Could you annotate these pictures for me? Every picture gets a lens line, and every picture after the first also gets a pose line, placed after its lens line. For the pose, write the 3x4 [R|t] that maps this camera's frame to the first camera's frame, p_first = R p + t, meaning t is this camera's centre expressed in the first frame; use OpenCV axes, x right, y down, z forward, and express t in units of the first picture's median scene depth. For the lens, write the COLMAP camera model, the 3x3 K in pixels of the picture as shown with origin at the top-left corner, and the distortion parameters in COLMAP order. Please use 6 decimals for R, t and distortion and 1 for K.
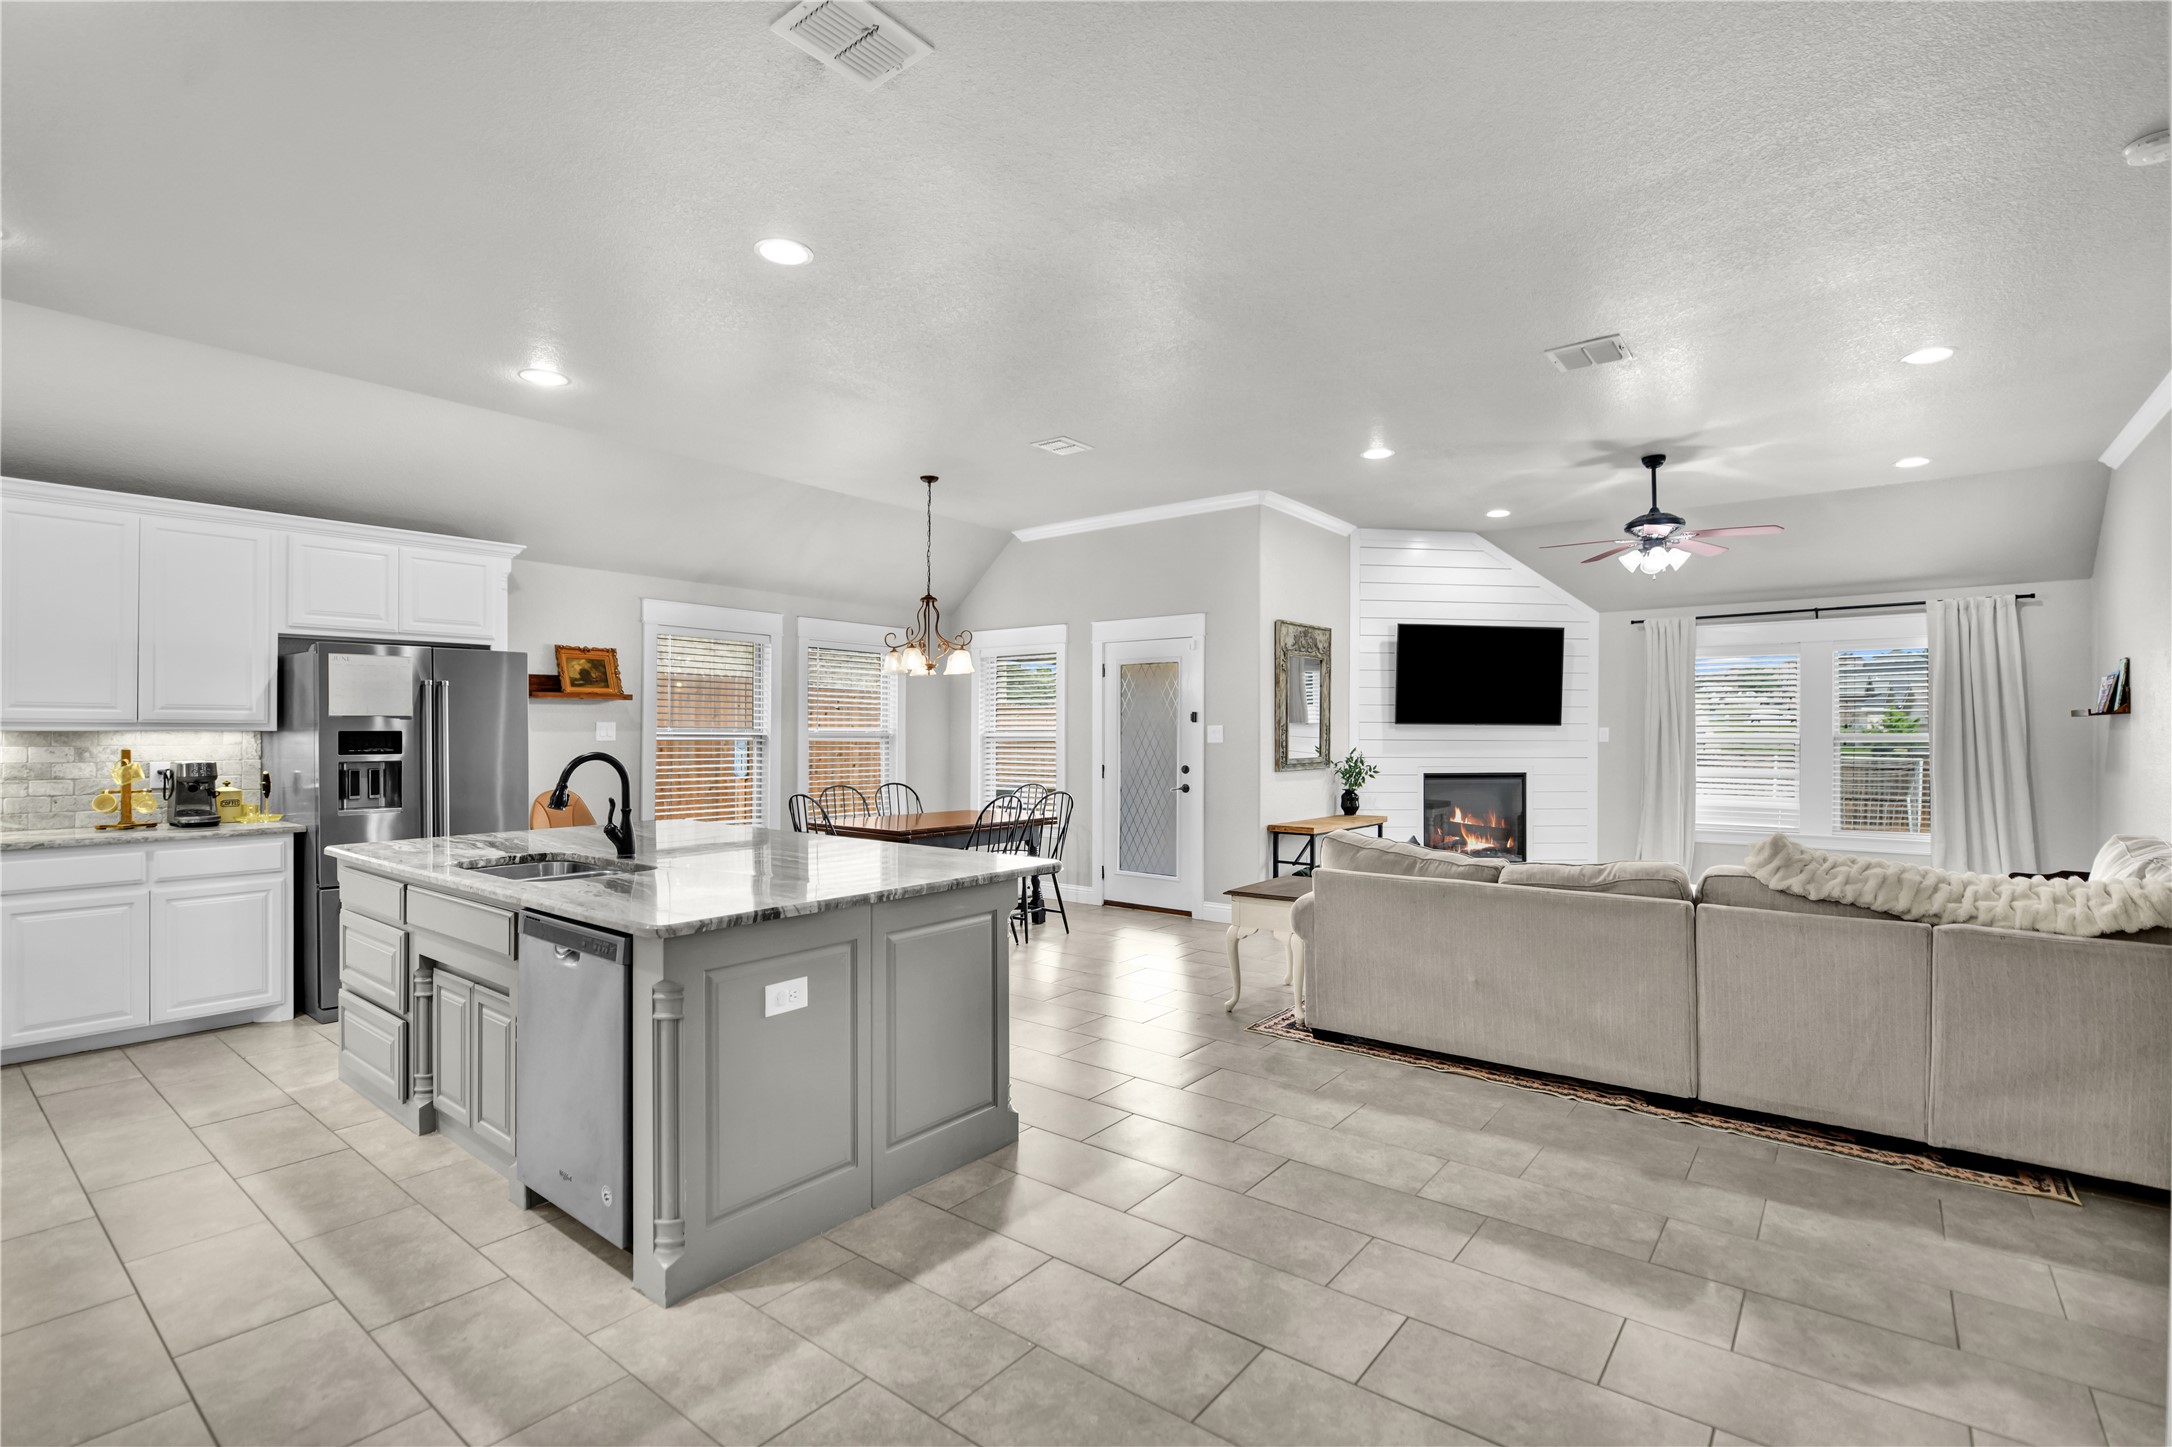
lens RADIAL K [[997.7, 0, 1073.3], [0, 997.7, 728.0], [0, 0, 1]] dist [-0.011704, 0.000051]
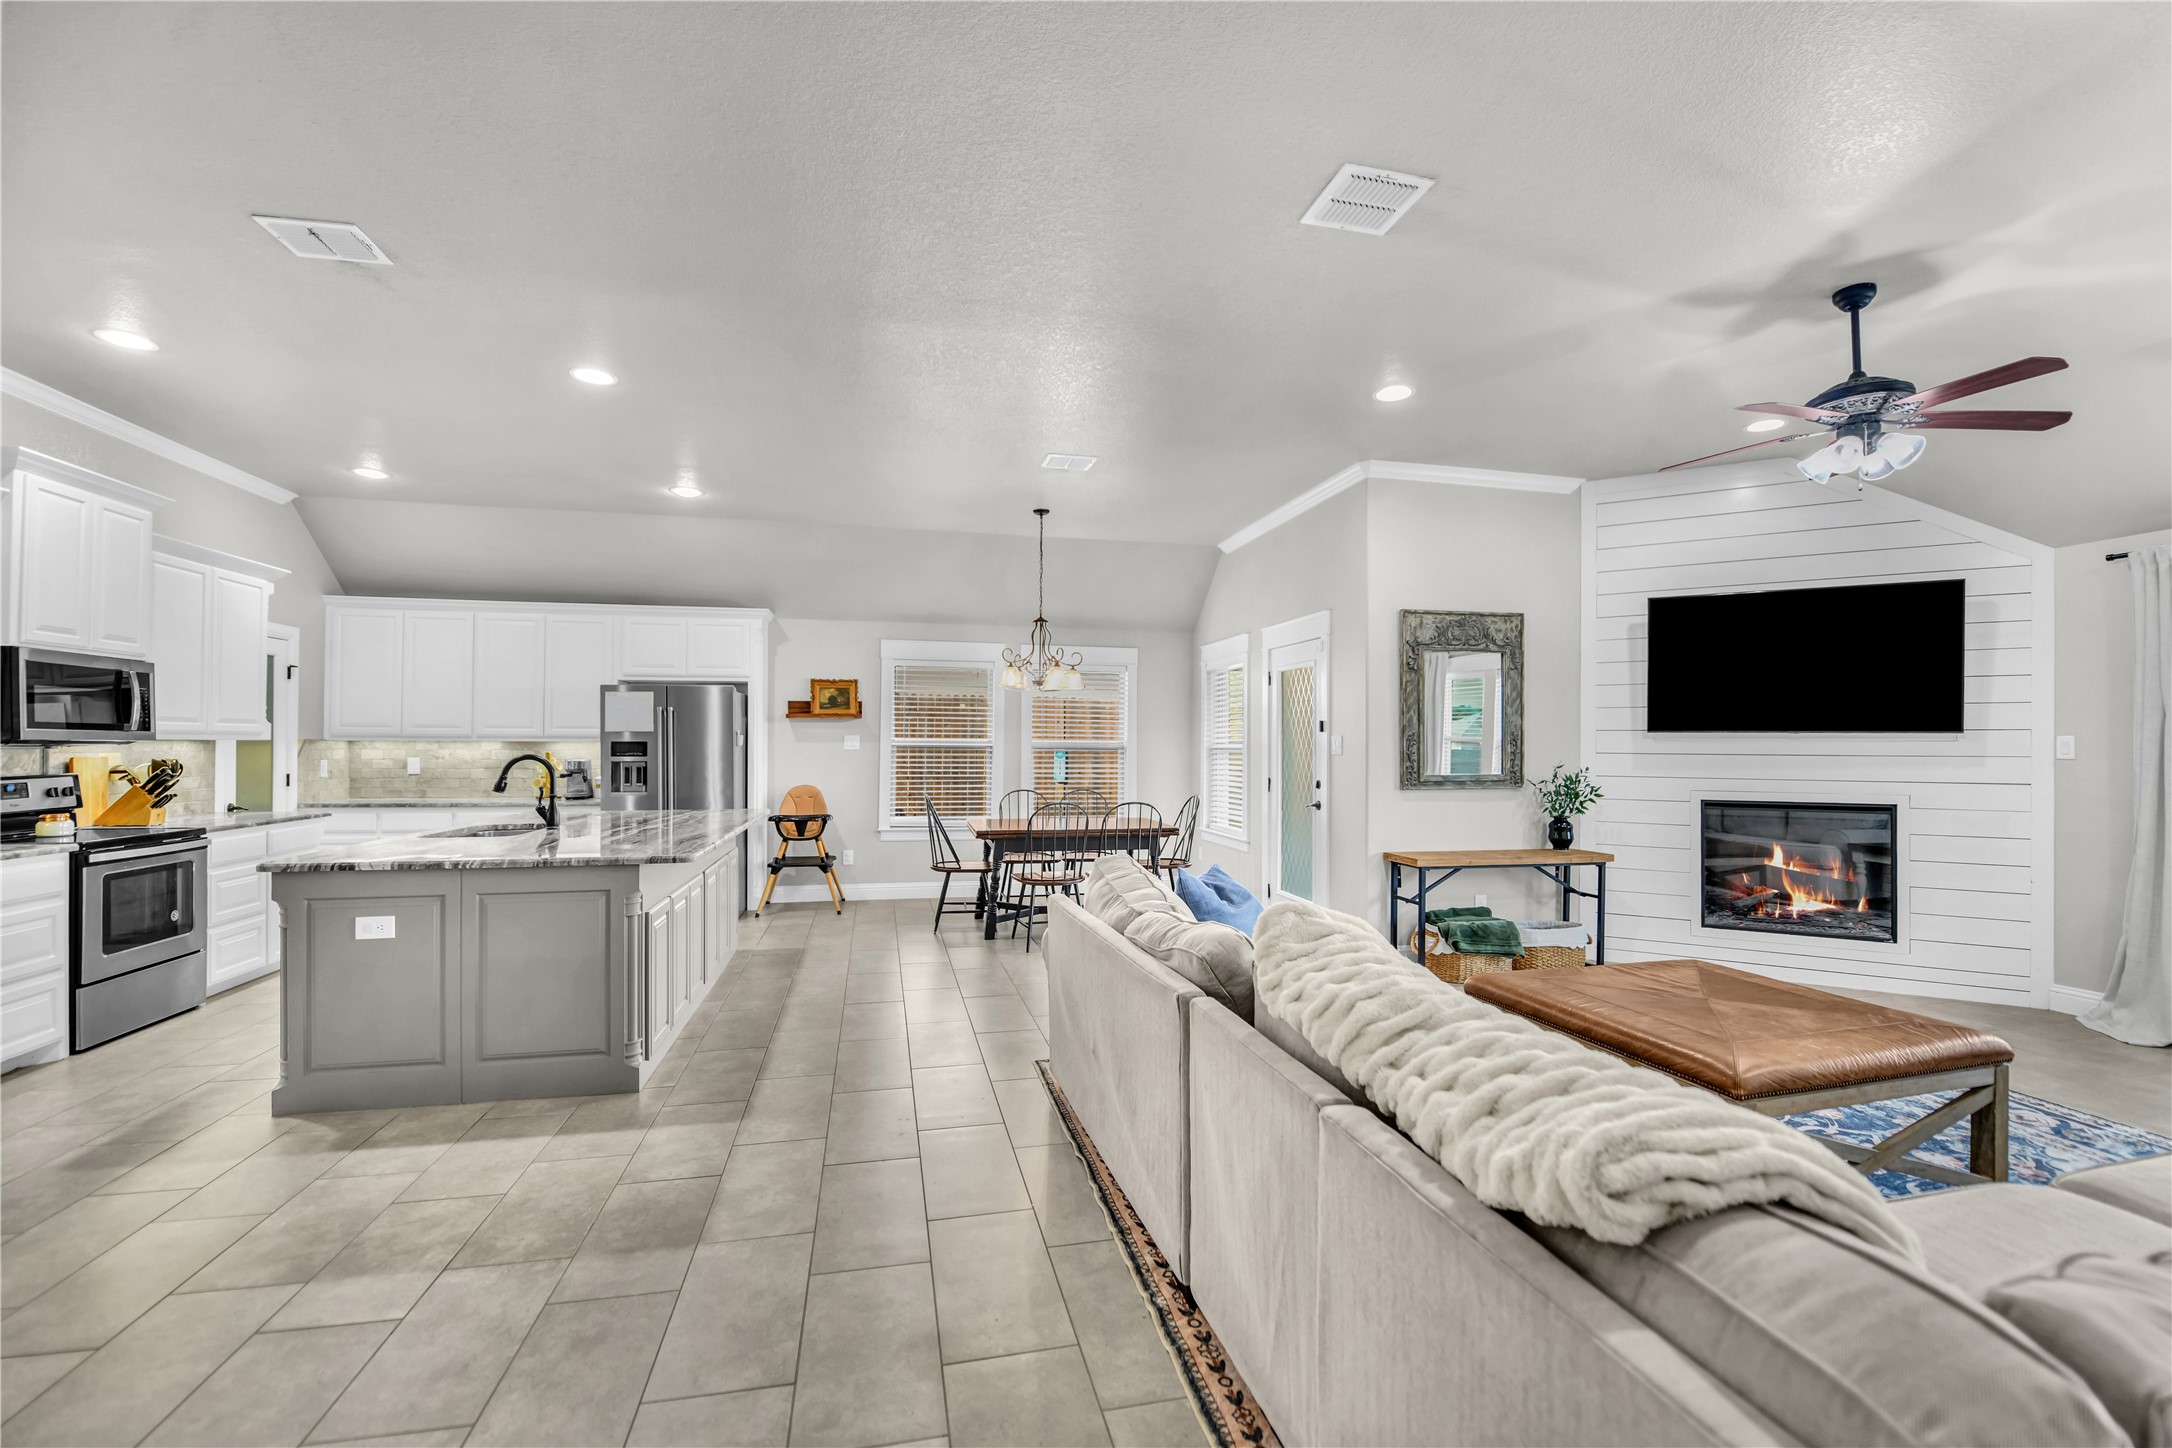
lens RADIAL K [[899.8, 0, 1074.1], [0, 899.8, 733.0], [0, 0, 1]] dist [-0.011862, -0.002960]
pose [[0.778335, -0.007133, -0.627809, 0.551501], [0.001232, 0.999951, -0.009835, 0.003733], [0.627848, 0.006882, 0.778305, 0.278093]]
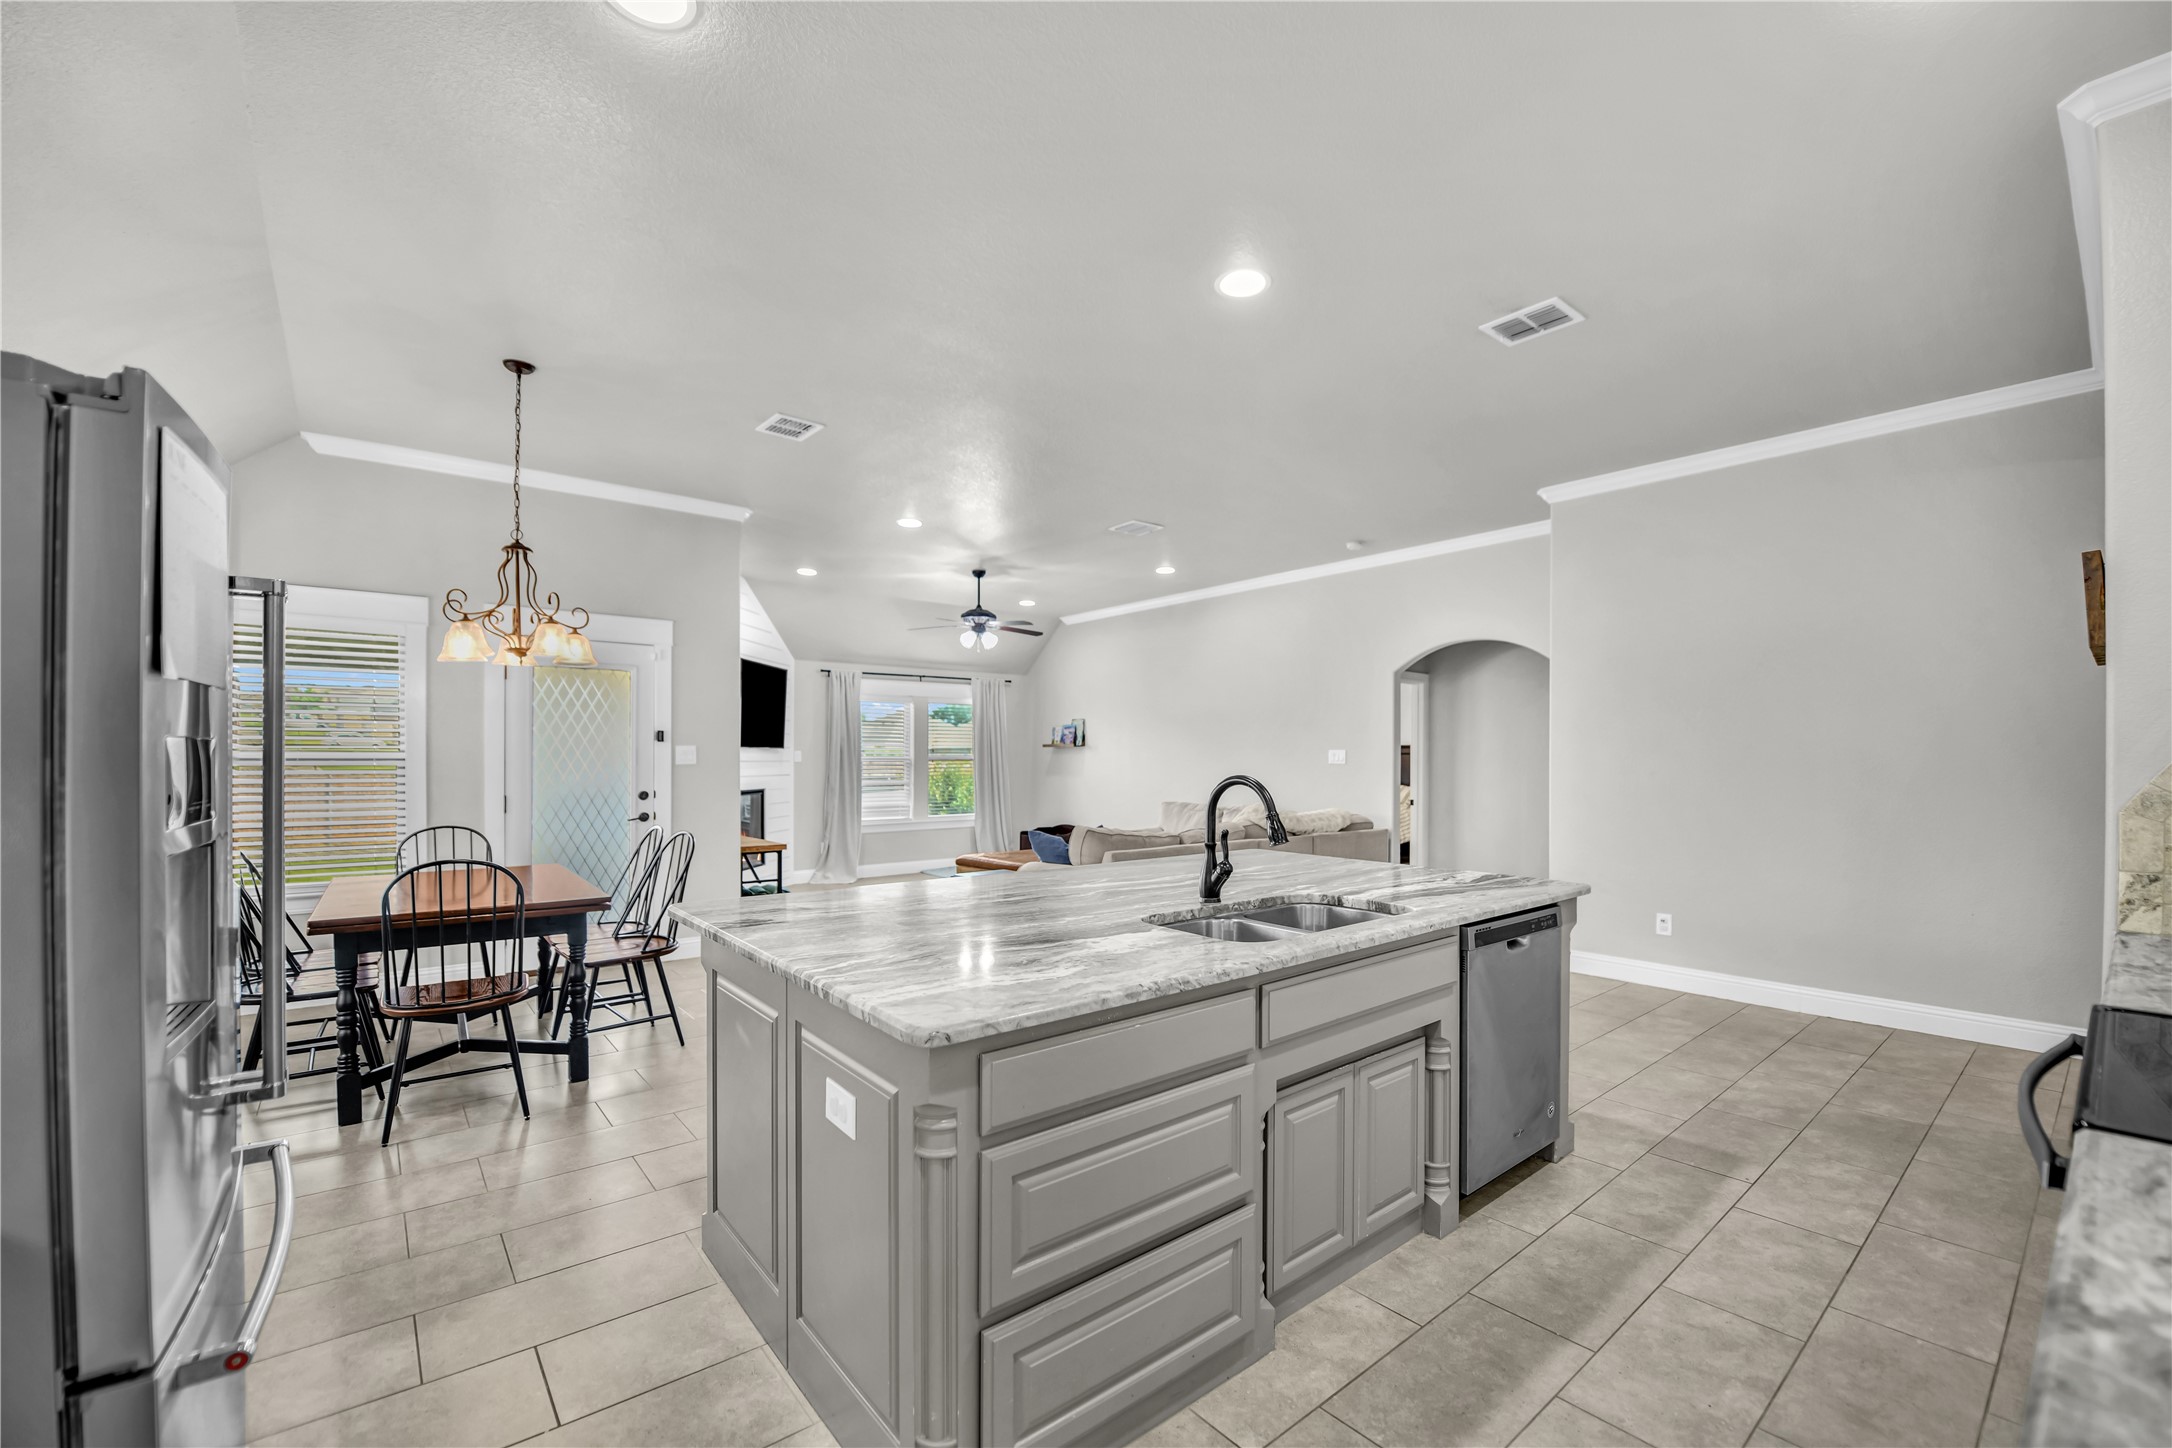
lens RADIAL K [[899.8, 0, 1114.4], [0, 899.8, 759.9], [0, 0, 1]] dist [-0.011862, -0.002960]
pose [[0.184781, -0.002128, 0.982777, -0.702657], [-0.006525, 0.999973, 0.003392, 0.006180], [-0.982758, -0.007040, 0.184762, 0.550165]]
